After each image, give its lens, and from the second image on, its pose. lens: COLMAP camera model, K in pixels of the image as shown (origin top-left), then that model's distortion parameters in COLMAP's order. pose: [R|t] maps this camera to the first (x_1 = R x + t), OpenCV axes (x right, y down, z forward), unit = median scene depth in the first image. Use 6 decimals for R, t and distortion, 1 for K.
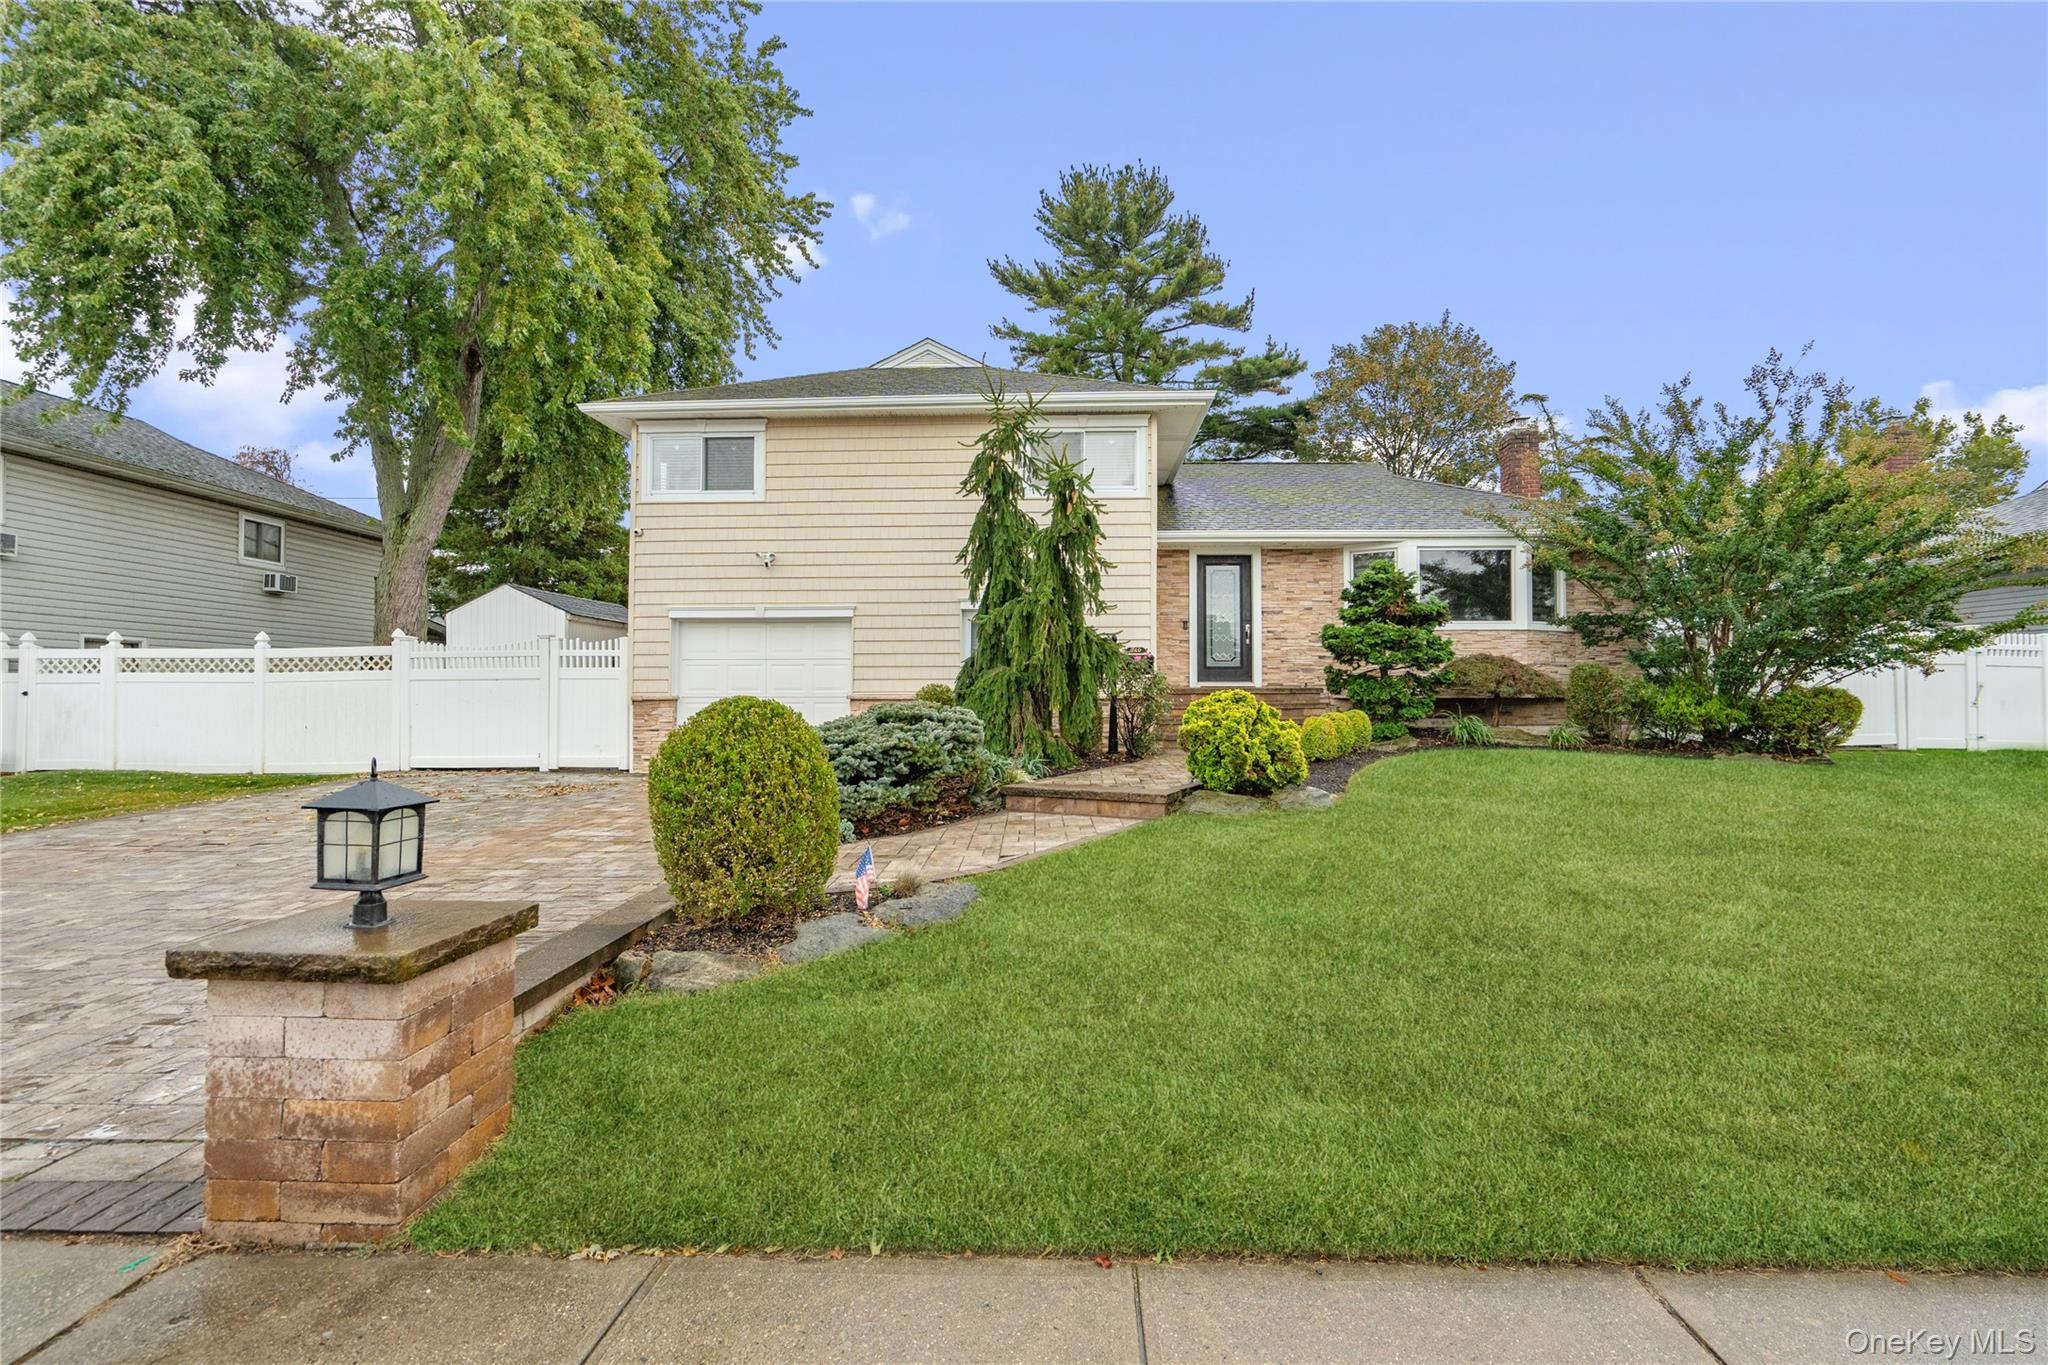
lens RADIAL K [[937.9, 0, 1028.1], [0, 937.9, 664.8], [0, 0, 1]] dist [-0.009050, 0.004160]
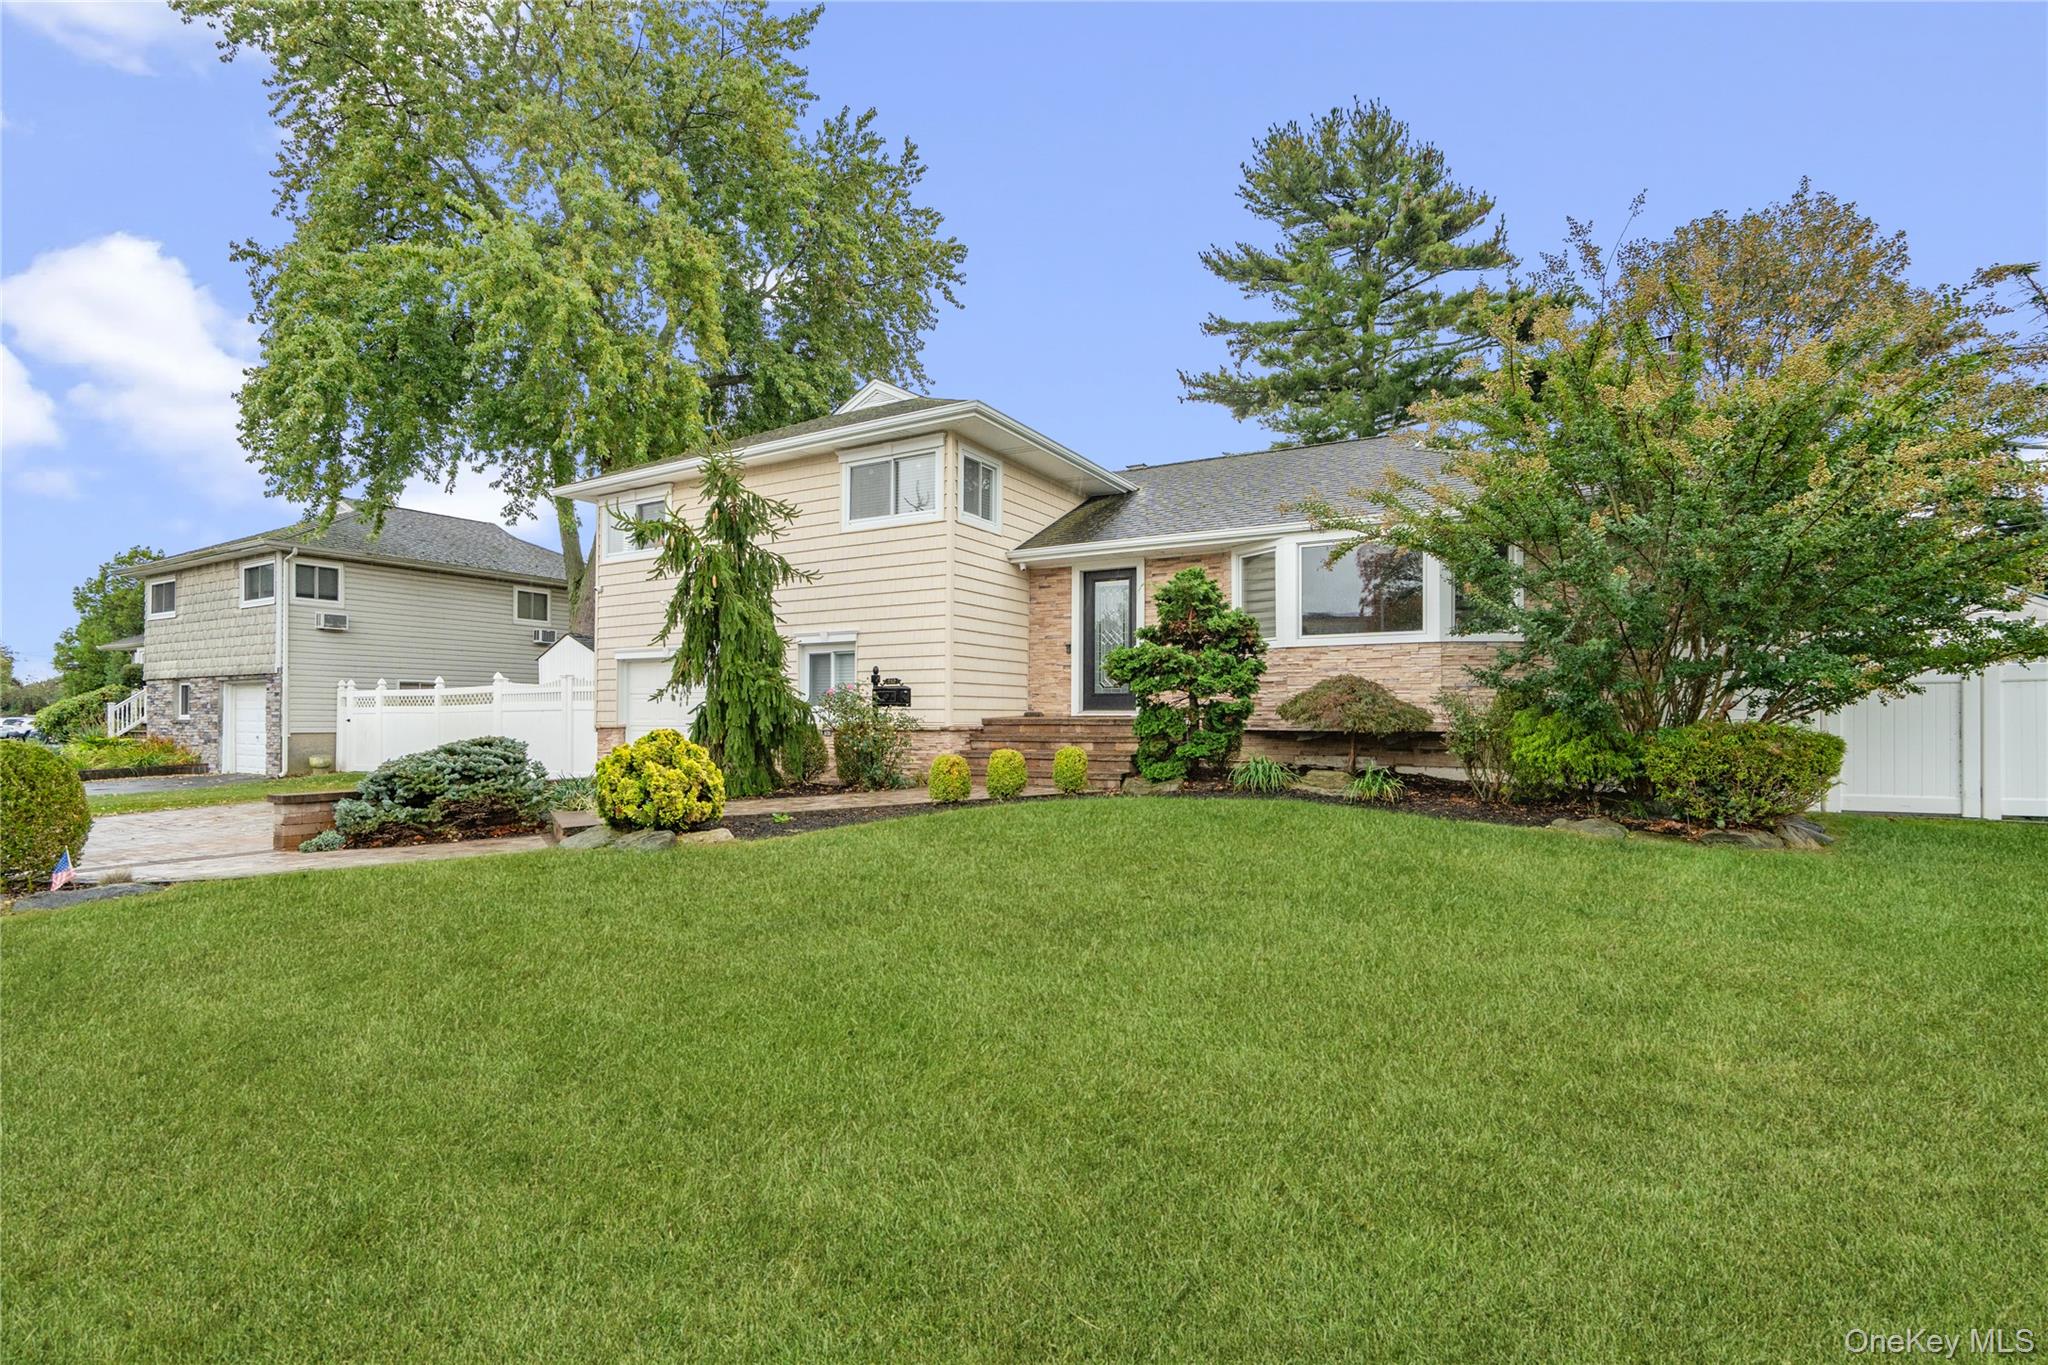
lens RADIAL K [[937.9, 0, 987.0], [0, 937.9, 703.5], [0, 0, 1]] dist [-0.009050, 0.004160]
pose [[0.875331, -0.005174, -0.483496, 0.572699], [0.016401, 0.999685, 0.018996, -0.007723], [0.483245, -0.024558, 0.875140, 0.163217]]
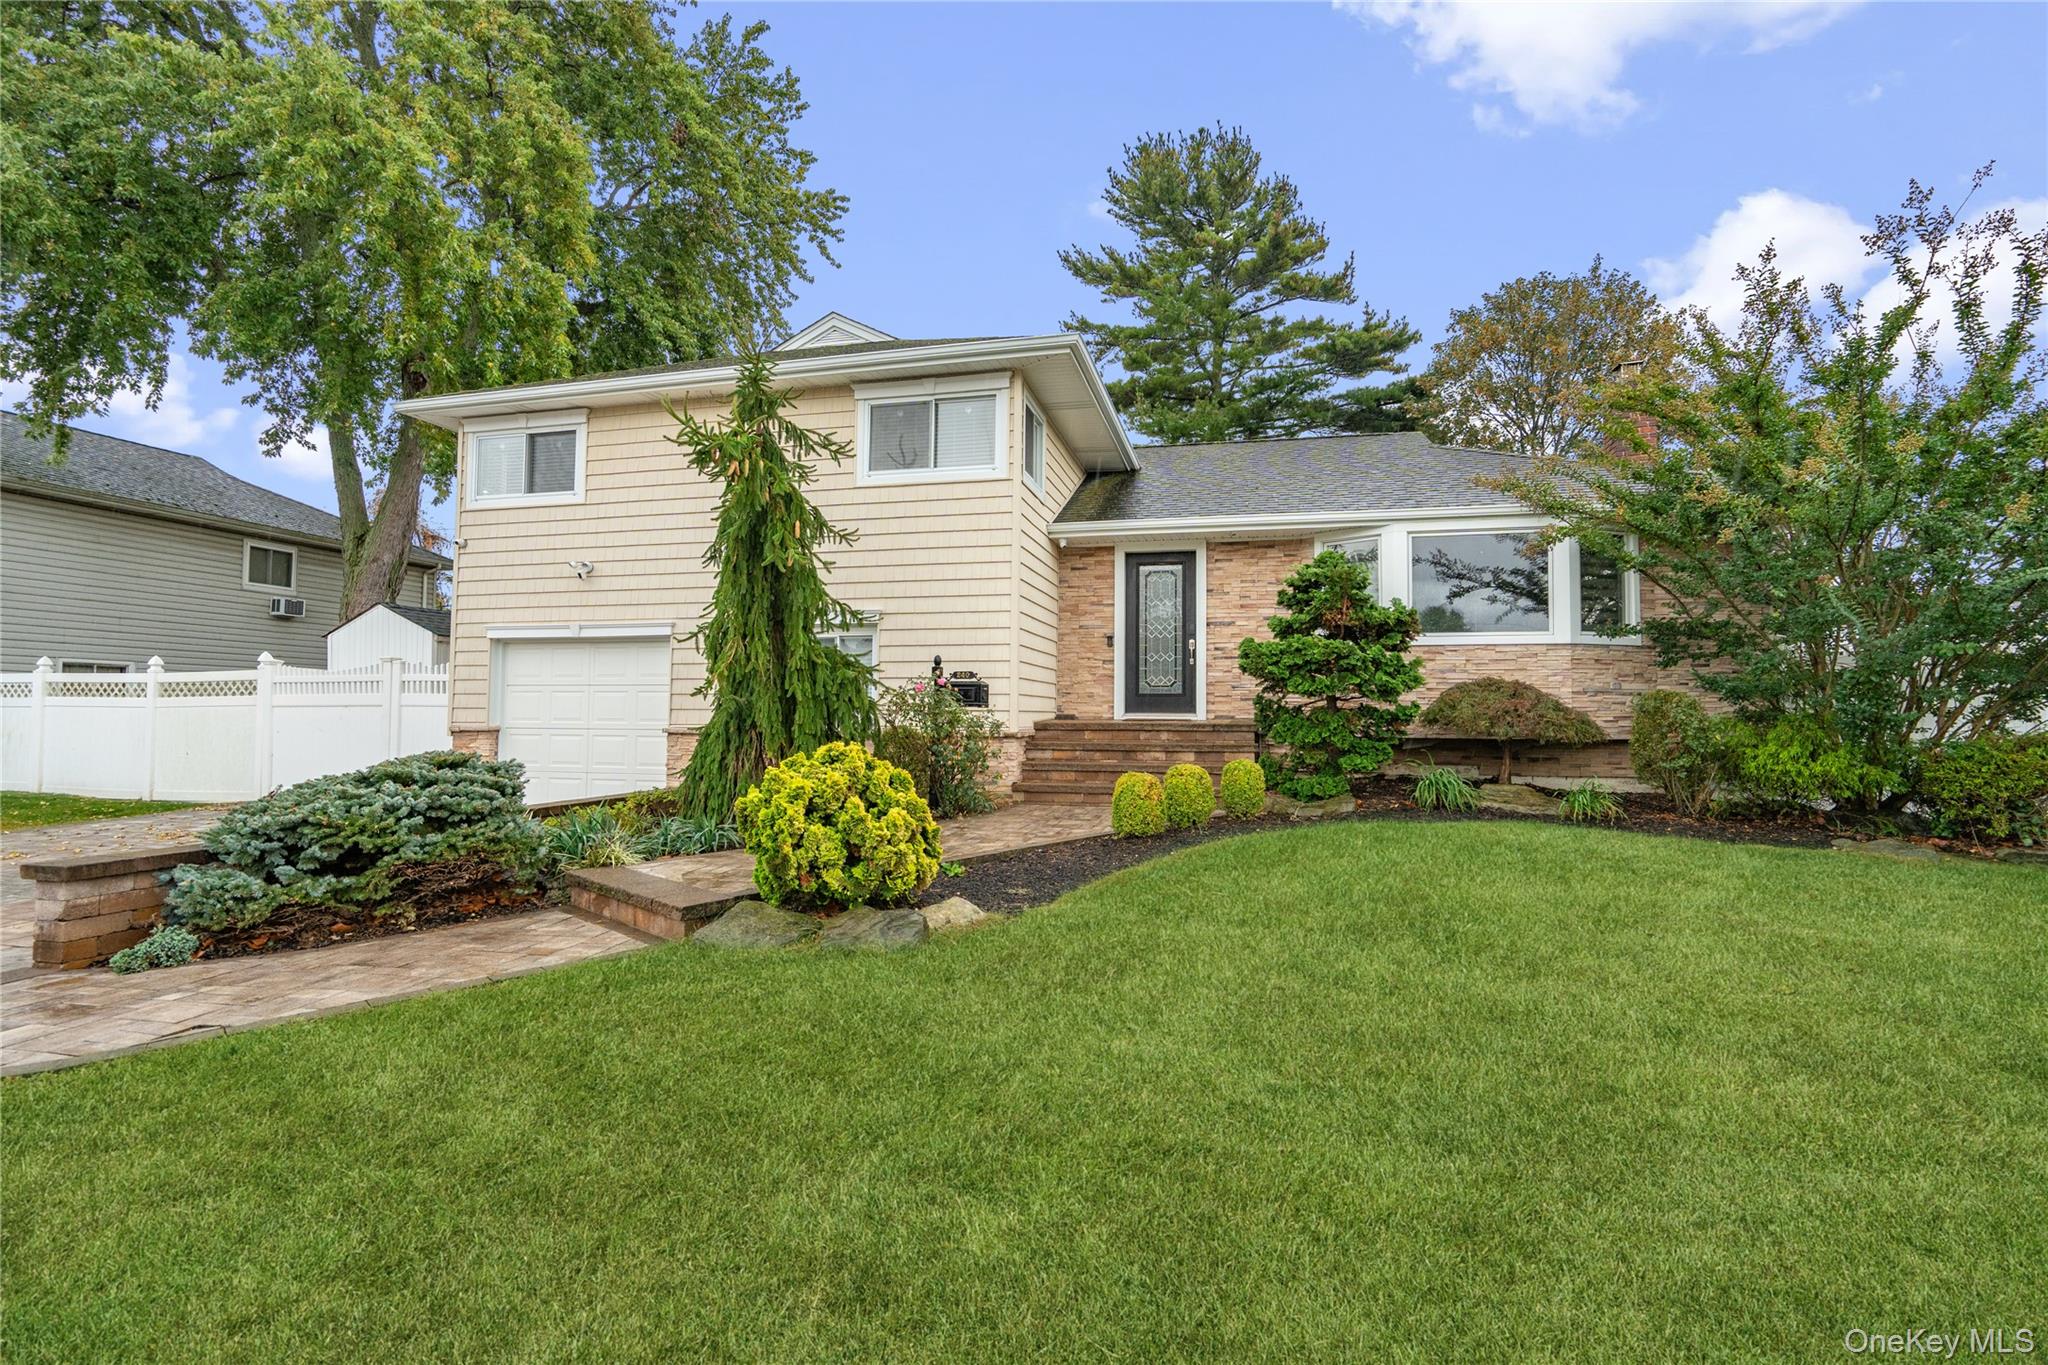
lens RADIAL K [[937.9, 0, 1016.3], [0, 937.9, 664.9], [0, 0, 1]] dist [-0.009050, 0.004160]
pose [[0.978425, -0.003677, -0.206570, 0.268318], [-0.000023, 0.999840, -0.017907, -0.008533], [0.206602, 0.017525, 0.978268, 0.220702]]
